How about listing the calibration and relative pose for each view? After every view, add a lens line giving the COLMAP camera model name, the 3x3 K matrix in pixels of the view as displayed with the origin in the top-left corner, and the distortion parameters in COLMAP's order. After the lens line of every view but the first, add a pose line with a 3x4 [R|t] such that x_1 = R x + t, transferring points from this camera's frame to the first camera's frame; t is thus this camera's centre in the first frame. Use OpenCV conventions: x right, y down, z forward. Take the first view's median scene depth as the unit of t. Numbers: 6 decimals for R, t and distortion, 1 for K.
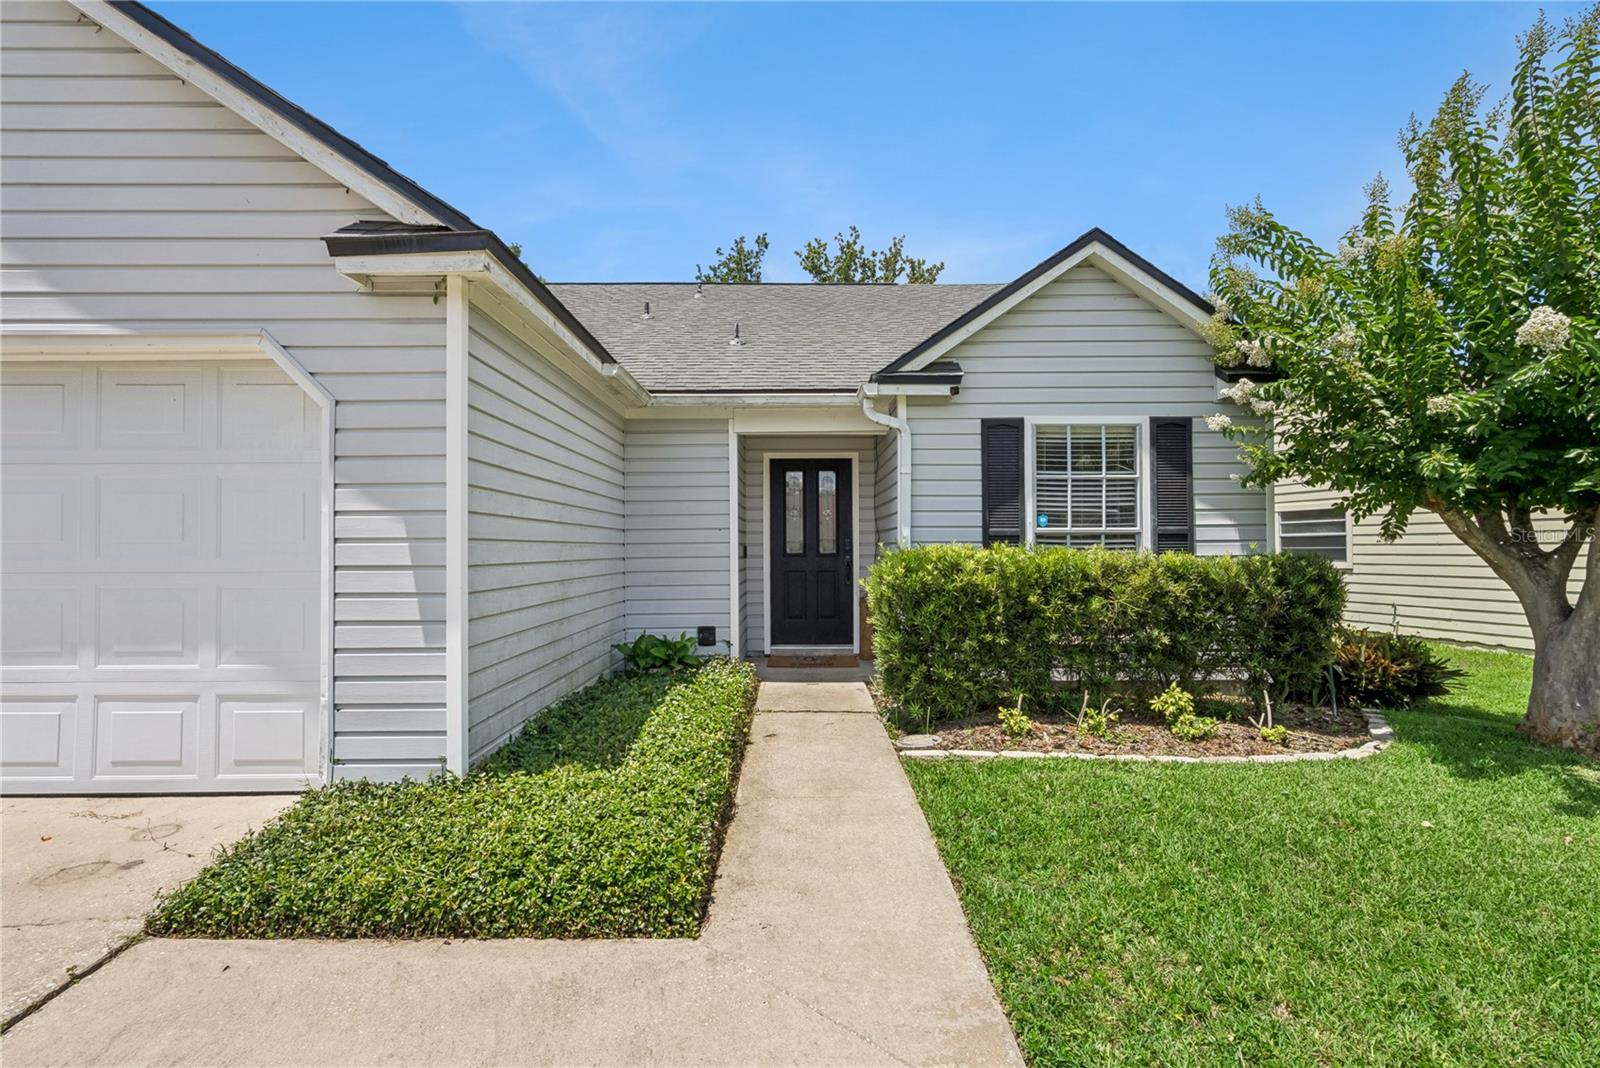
lens RADIAL K [[750.6, 0, 806.8], [0, 750.6, 527.6], [0, 0, 1]] dist [-0.001772, -0.000173]
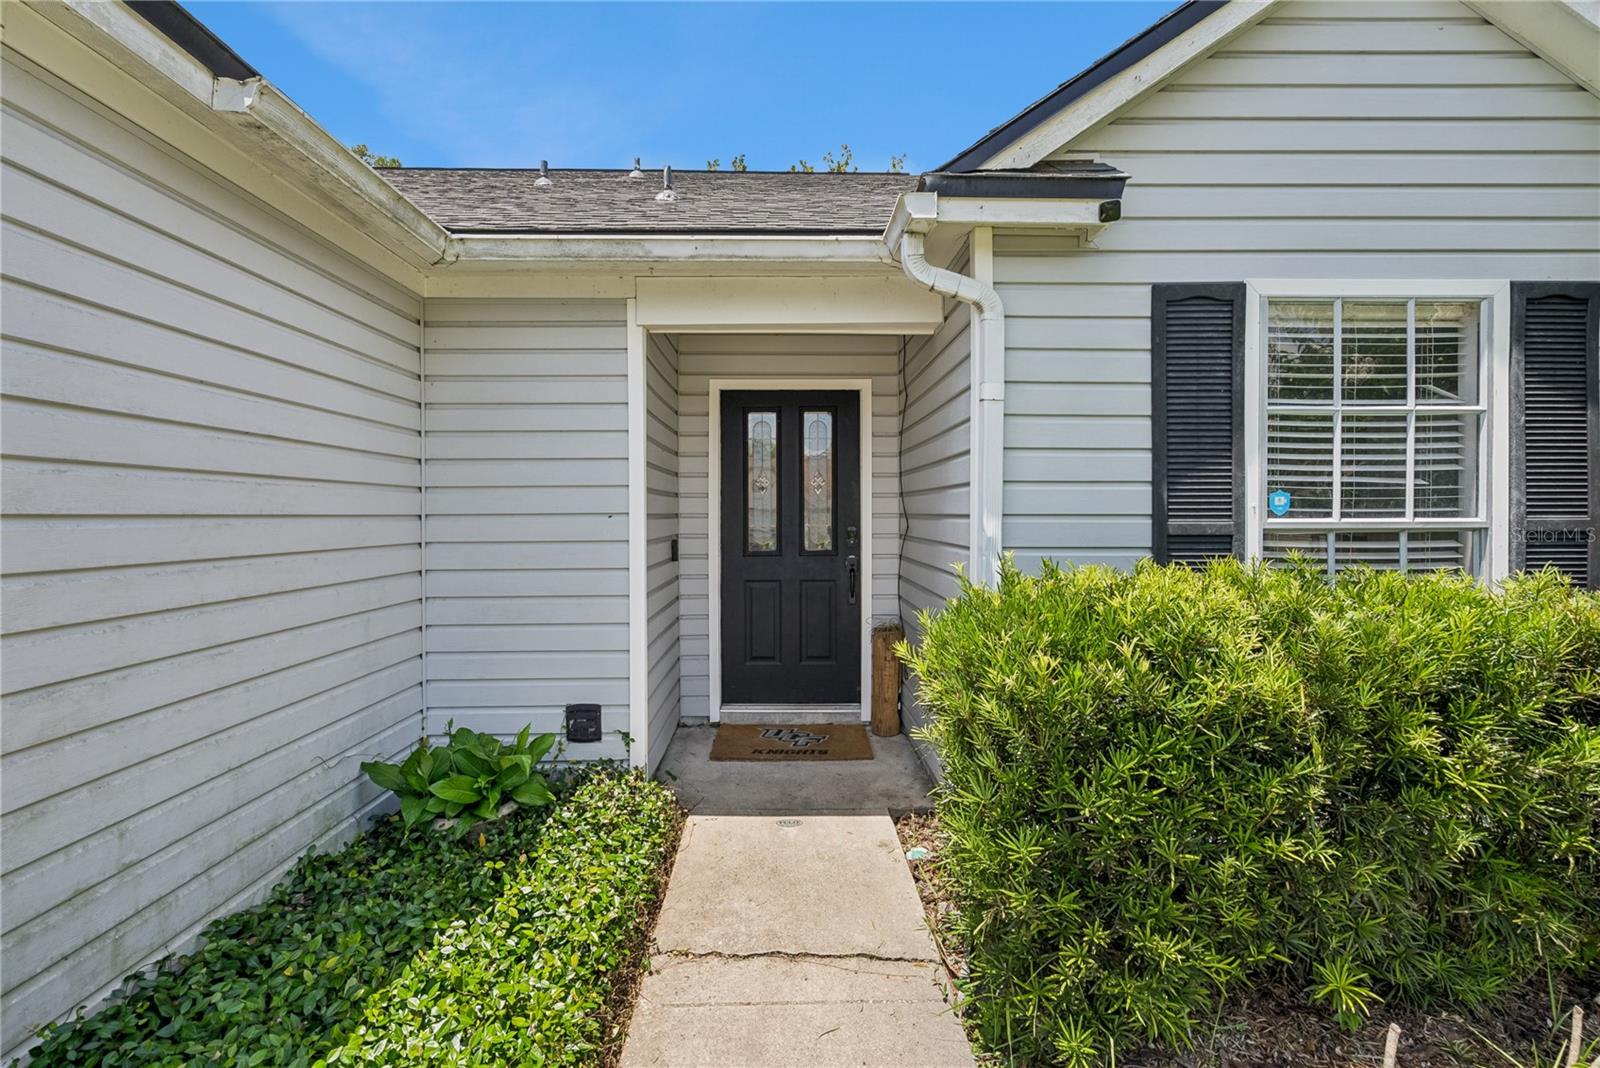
lens RADIAL K [[744.5, 0, 793.5], [0, 744.5, 504.4], [0, 0, 1]] dist [0.000620, 0.000111]
pose [[0.999991, 0.003487, 0.002226, 0.009015], [-0.003520, 0.999875, 0.015392, -0.014352], [-0.002172, -0.015399, 0.999879, 0.530063]]
